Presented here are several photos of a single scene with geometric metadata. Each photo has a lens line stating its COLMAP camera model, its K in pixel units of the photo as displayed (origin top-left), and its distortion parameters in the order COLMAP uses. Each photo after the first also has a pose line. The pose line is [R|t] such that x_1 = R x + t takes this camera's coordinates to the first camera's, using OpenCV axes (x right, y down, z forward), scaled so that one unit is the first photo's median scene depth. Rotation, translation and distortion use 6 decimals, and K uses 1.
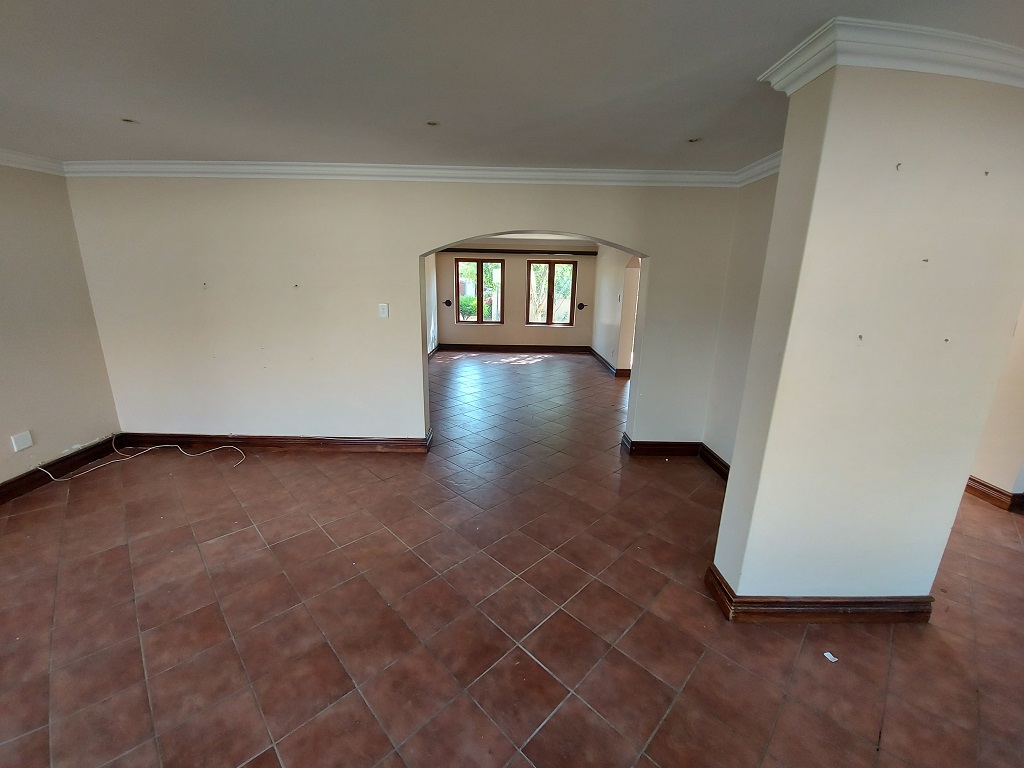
lens RADIAL K [[404.5, 0, 514.8], [0, 404.5, 385.1], [0, 0, 1]] dist [0.007778, -0.014464]
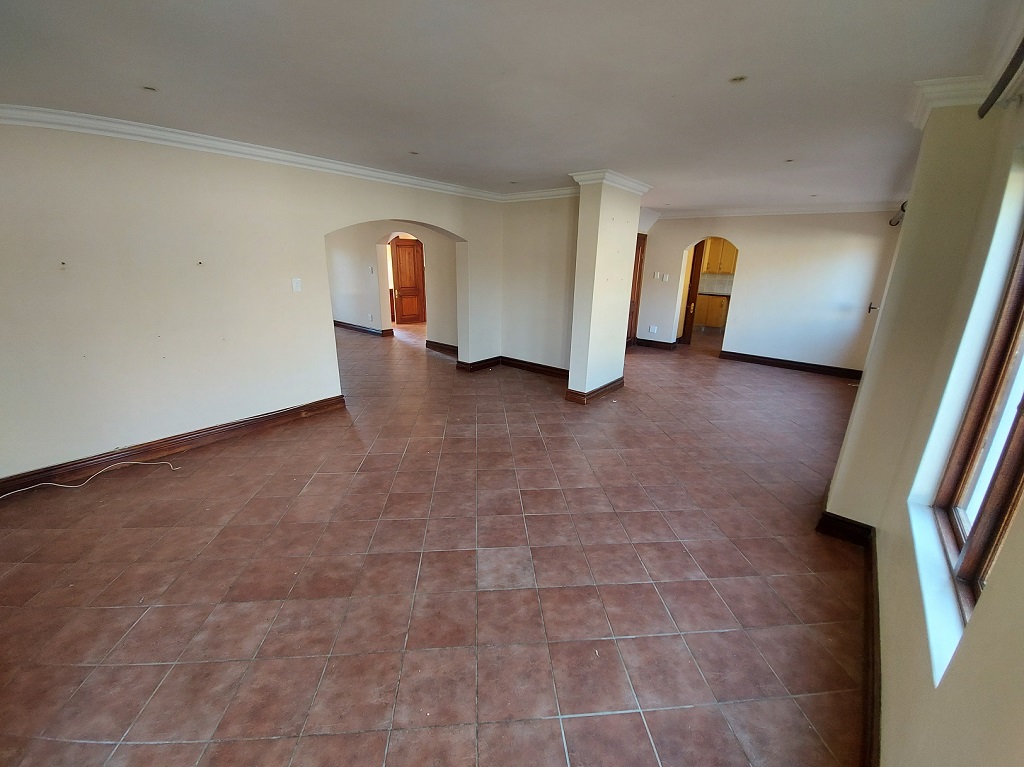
lens RADIAL K [[412.4, 0, 512.0], [0, 412.4, 383.5], [0, 0, 1]] dist [-0.012889, -0.000317]
pose [[0.641433, -0.226958, 0.732839, -1.222124], [0.183996, 0.972870, 0.140249, 0.039077], [-0.744788, 0.044879, 0.665790, -0.238619]]
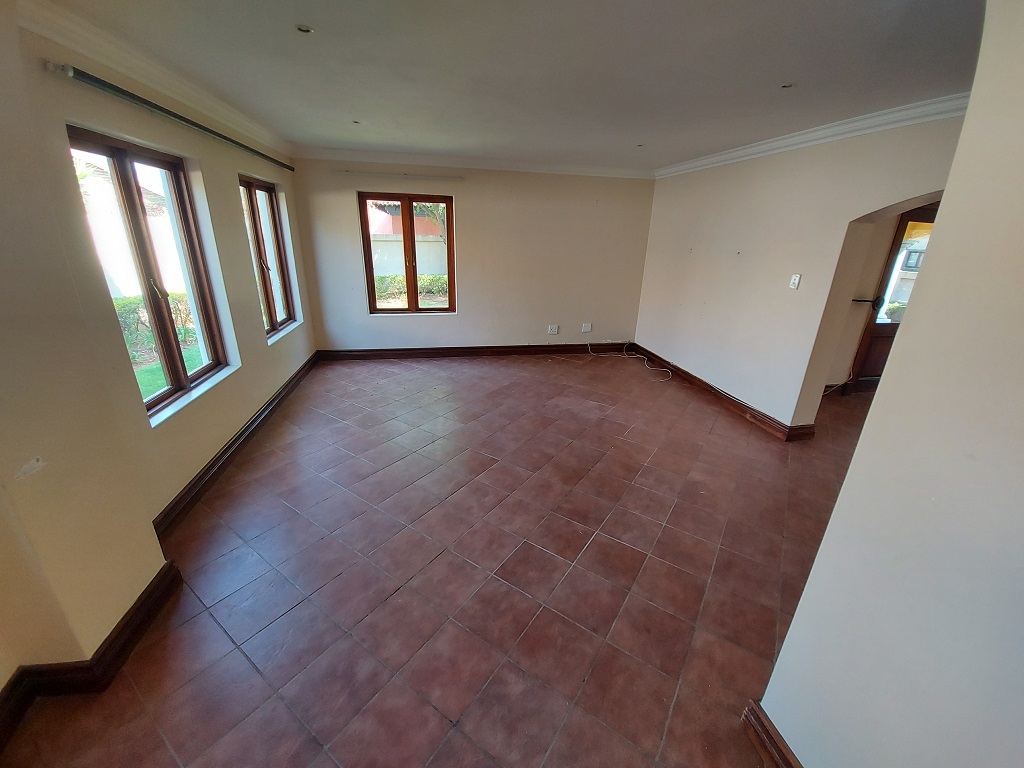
lens RADIAL K [[405.0, 0, 512.0], [0, 405.0, 384.0], [0, 0, 1]] dist [-0.002926, -0.000568]
pose [[0.183850, 0.328077, -0.926588, 0.770625], [-0.274132, 0.922369, 0.272191, -0.054481], [0.943955, 0.203965, 0.259514, 0.243240]]
